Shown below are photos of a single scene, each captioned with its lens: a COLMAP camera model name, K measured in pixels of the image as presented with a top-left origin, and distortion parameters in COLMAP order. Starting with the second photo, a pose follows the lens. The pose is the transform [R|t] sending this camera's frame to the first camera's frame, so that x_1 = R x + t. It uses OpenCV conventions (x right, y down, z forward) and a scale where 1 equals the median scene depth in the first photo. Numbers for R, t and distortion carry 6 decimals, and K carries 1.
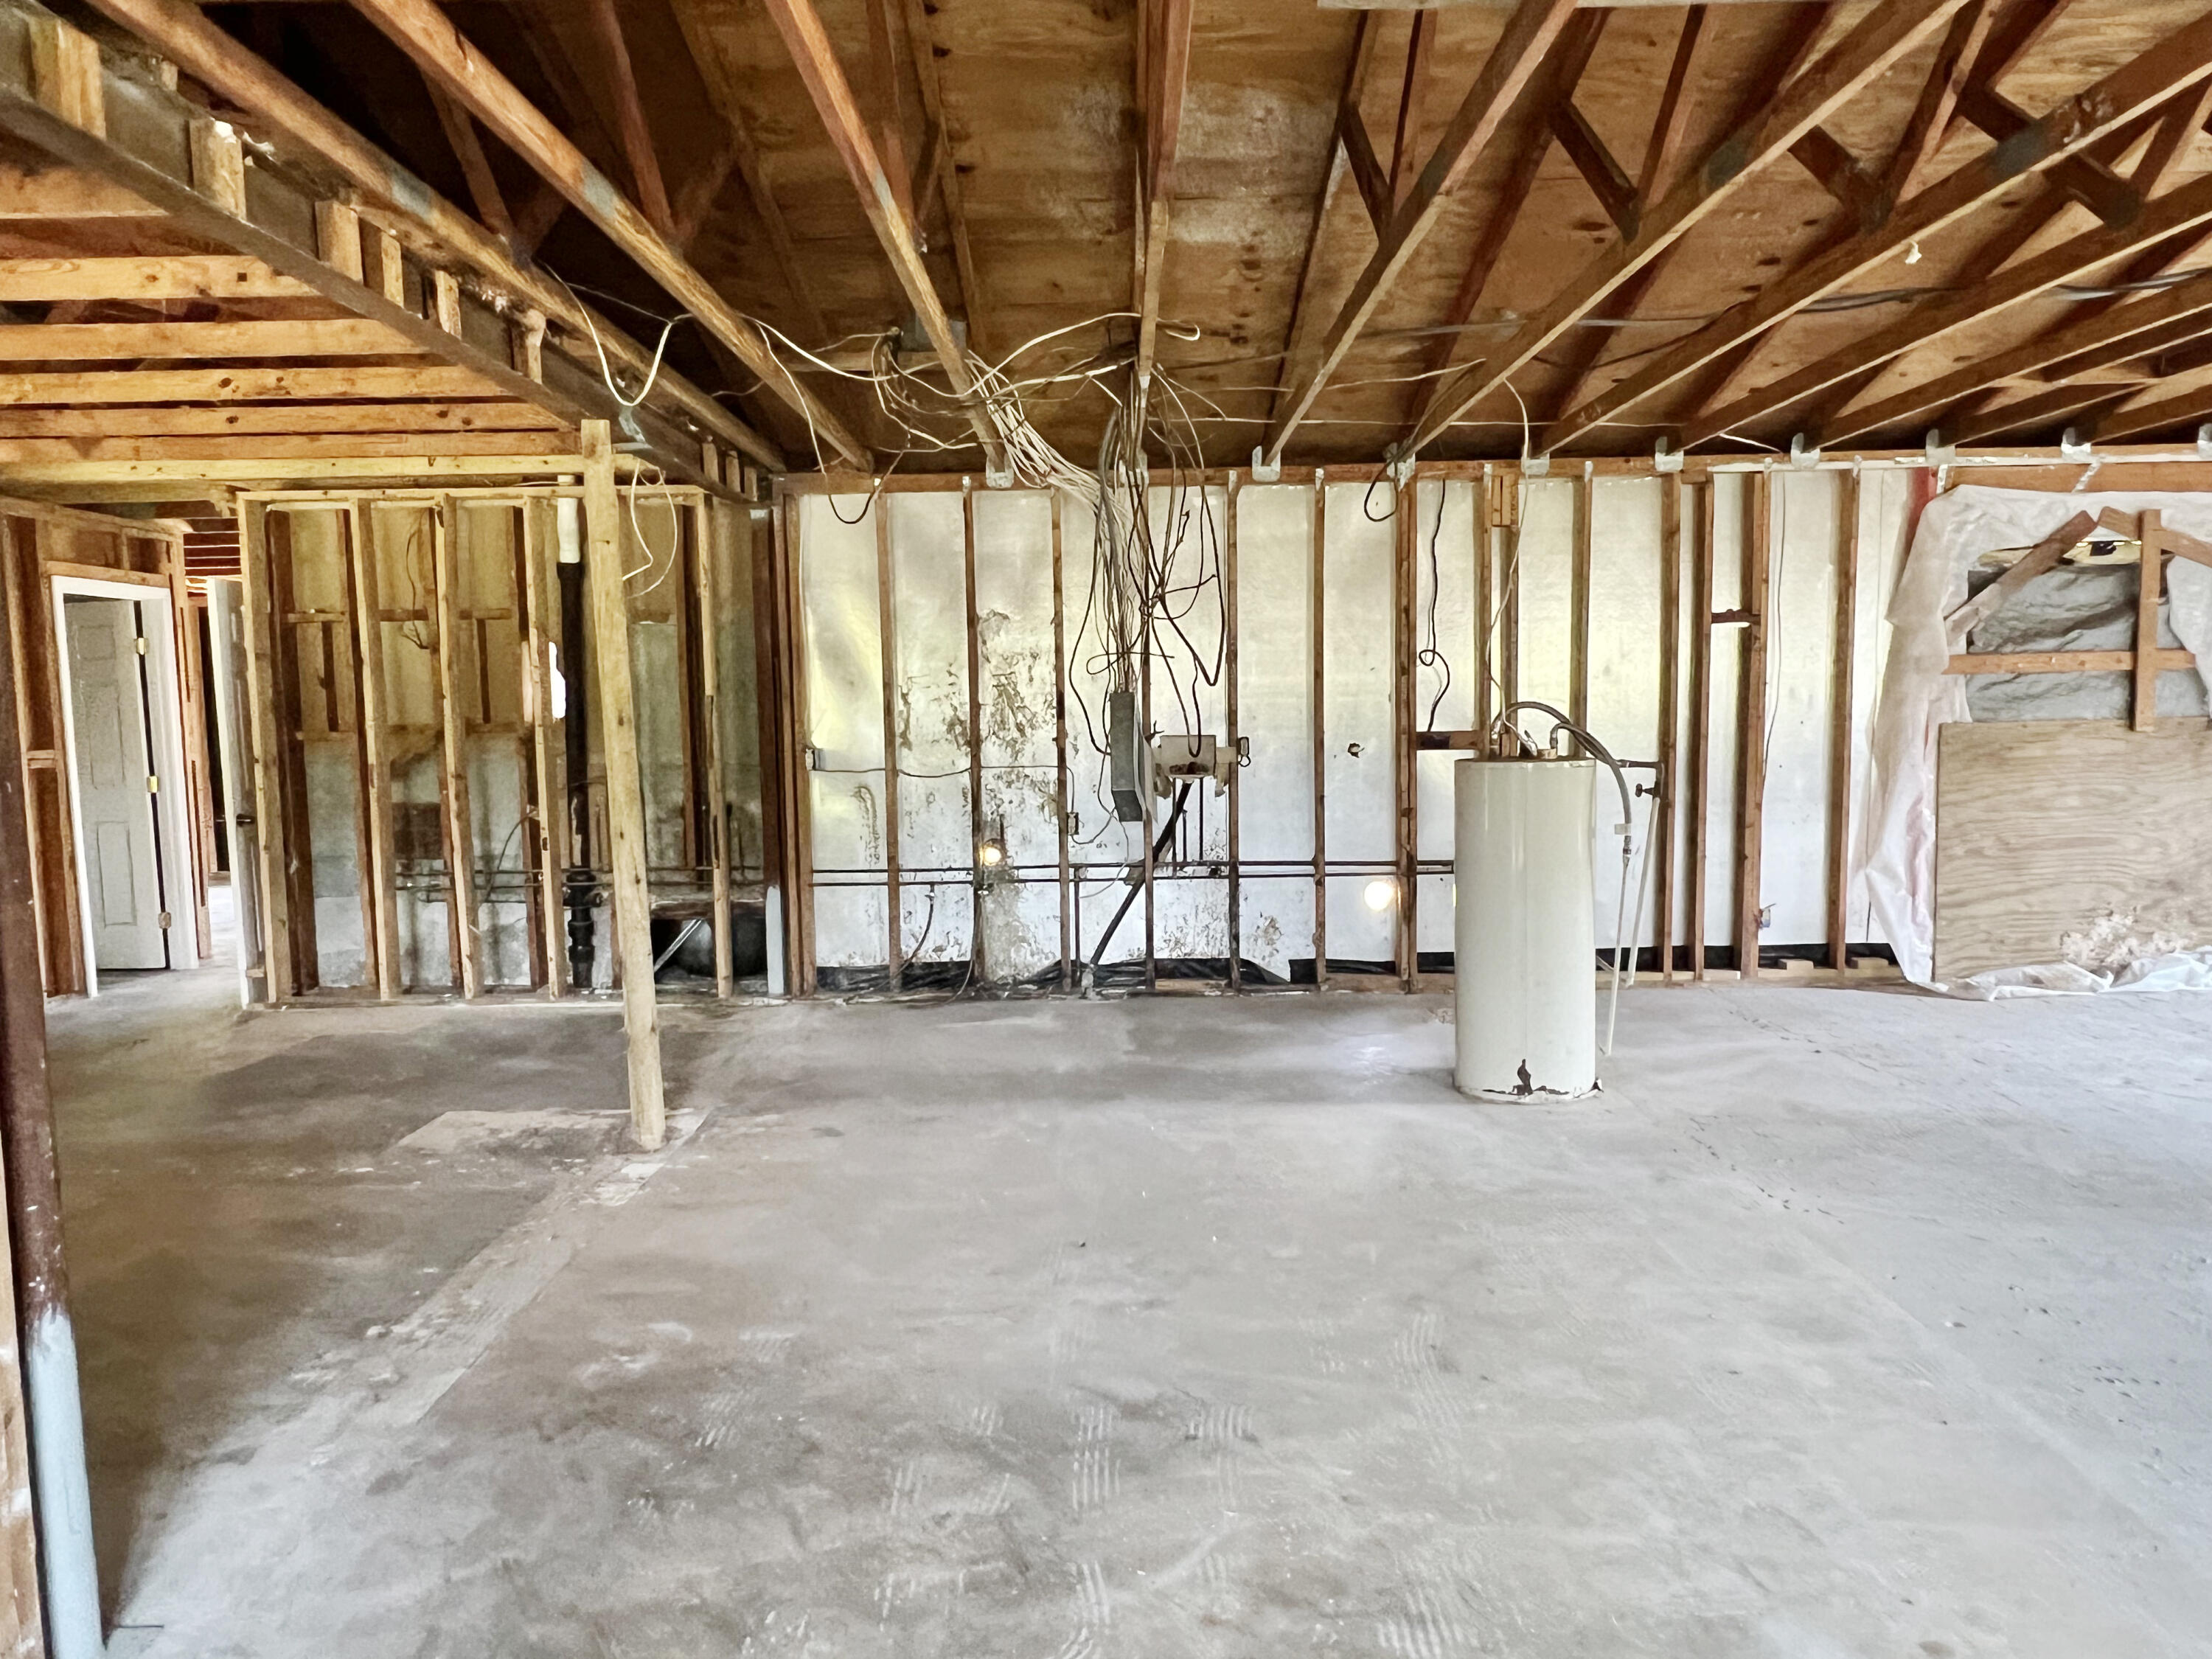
lens RADIAL K [[1507.7, 0, 1106.0], [0, 1507.7, 829.5], [0, 0, 1]] dist [0.011014, 0.001904]
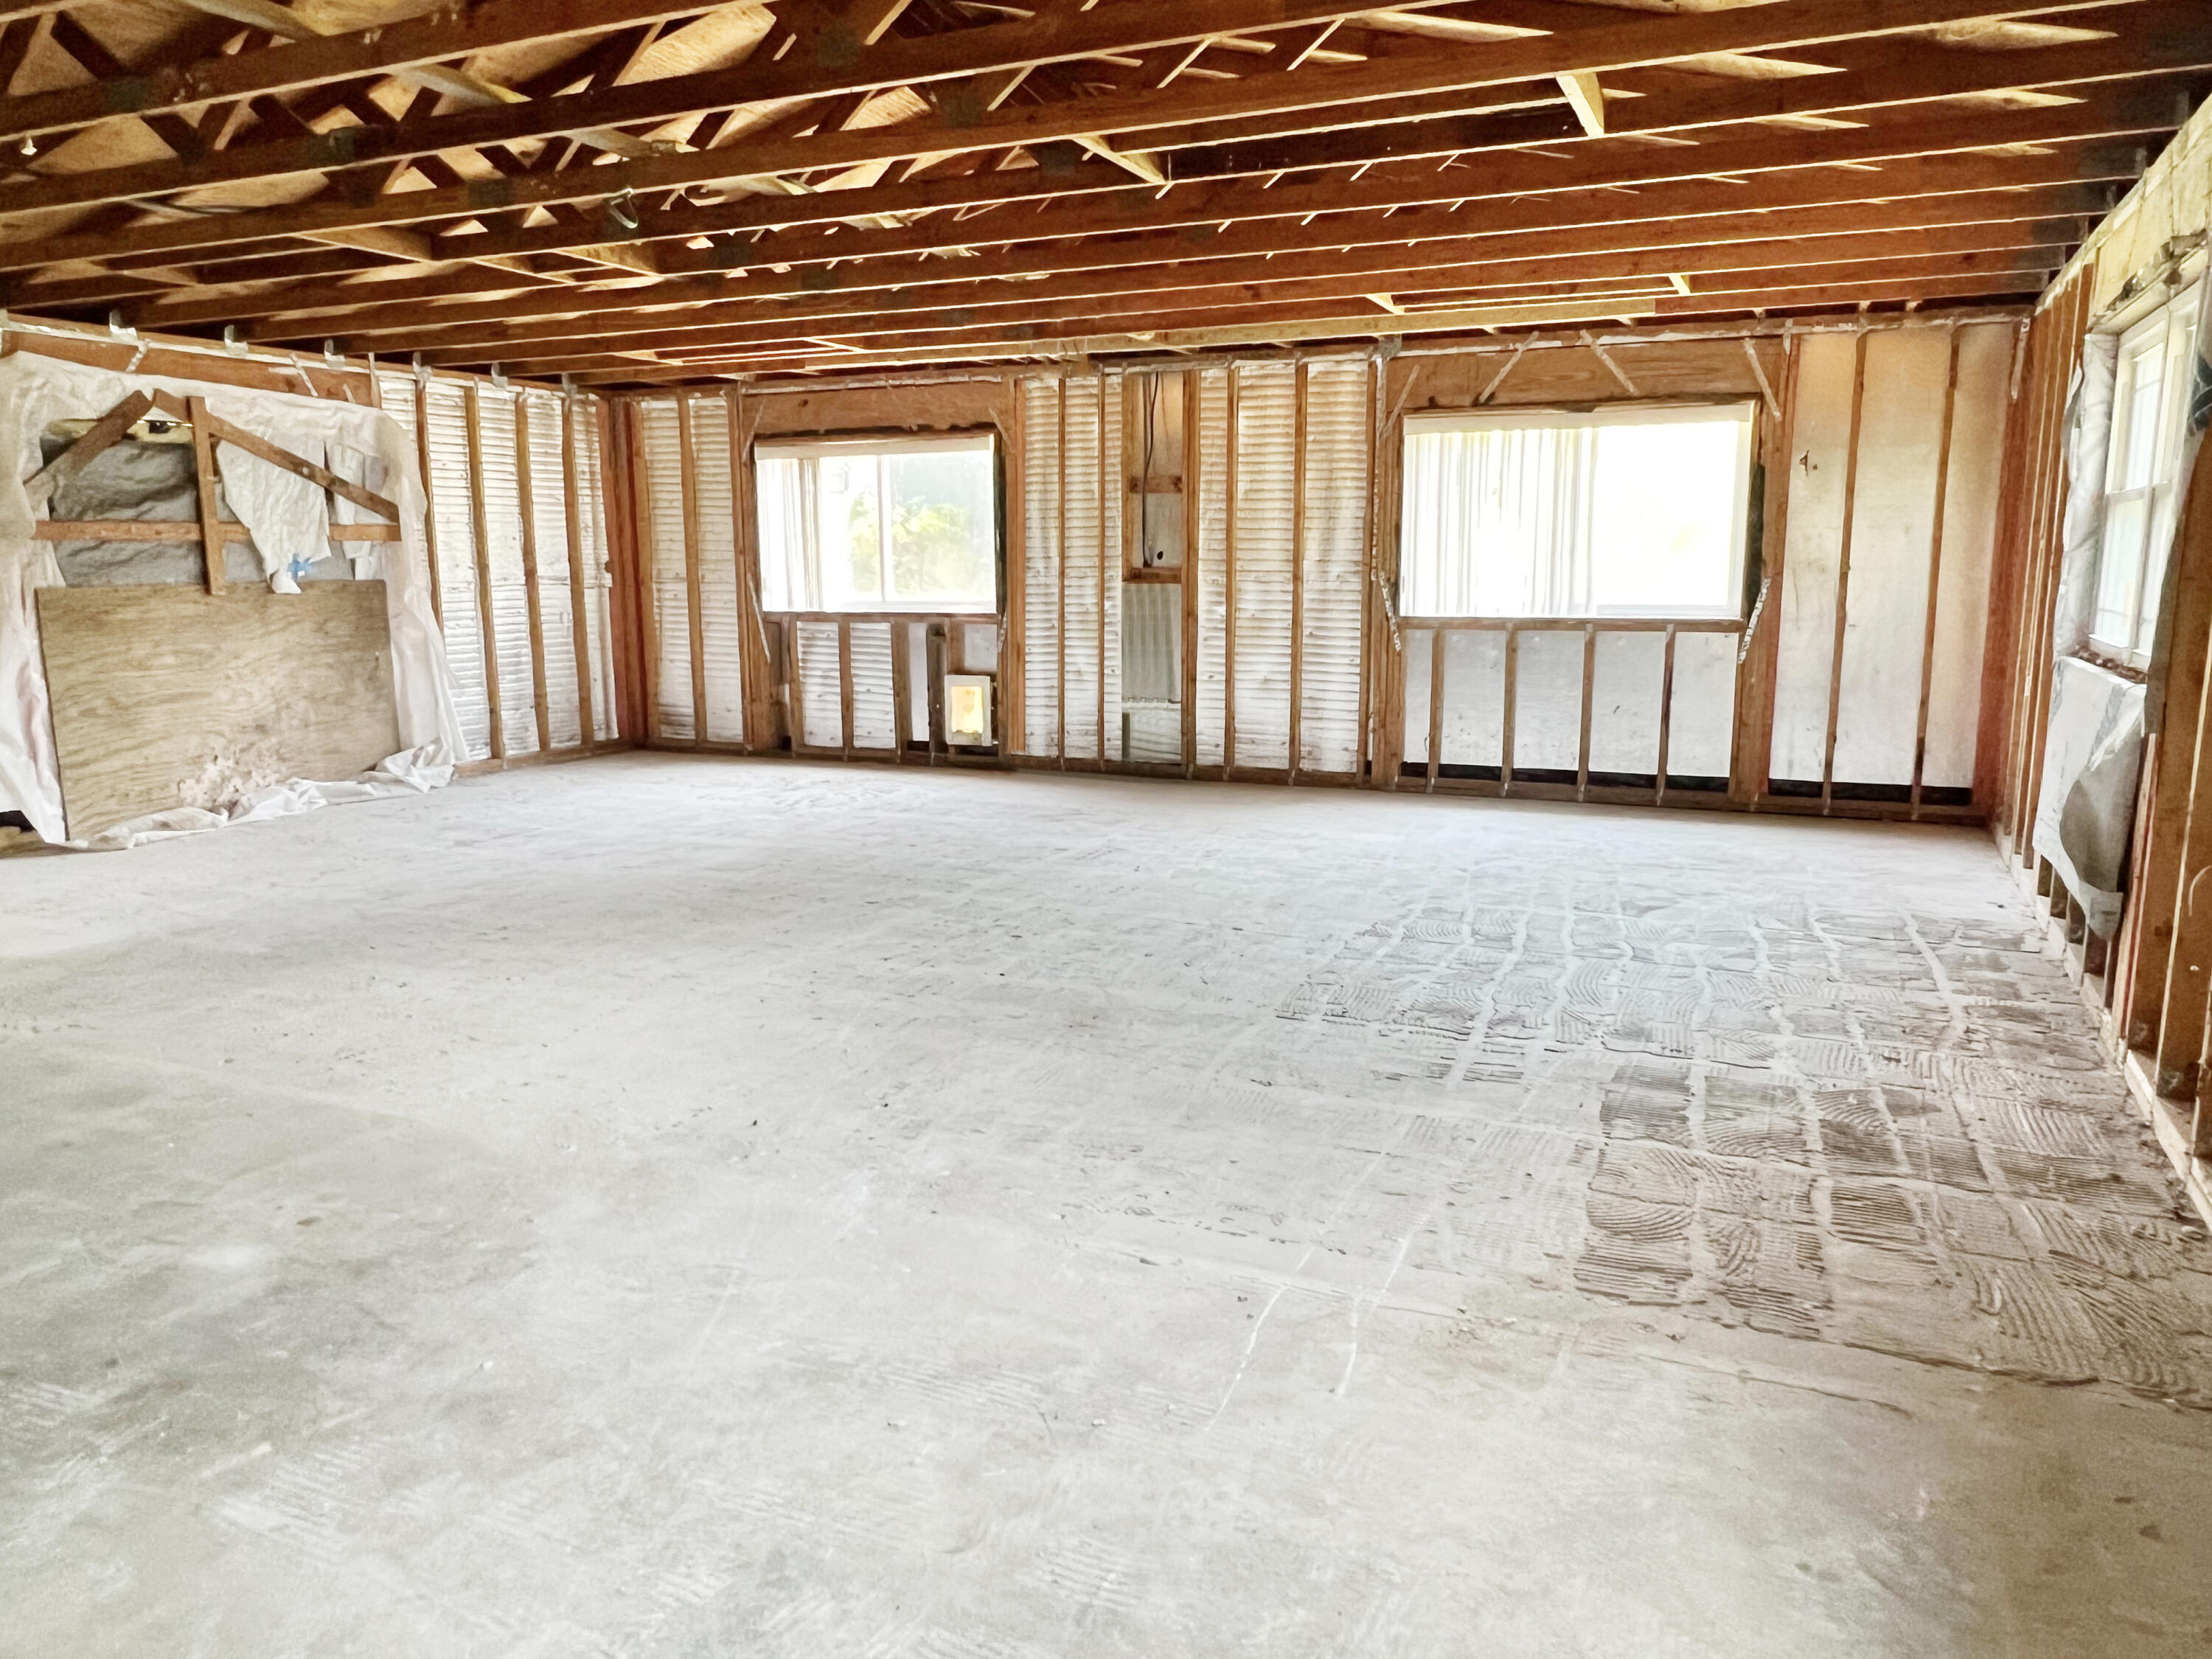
lens RADIAL K [[1507.7, 0, 1106.0], [0, 1507.7, 829.5], [0, 0, 1]] dist [0.011014, 0.001904]
pose [[0.404433, -0.152098, 0.901832, -0.101519], [0.079489, 0.988189, 0.131015, 0.013540], [-0.911107, 0.018699, 0.411746, -0.074087]]
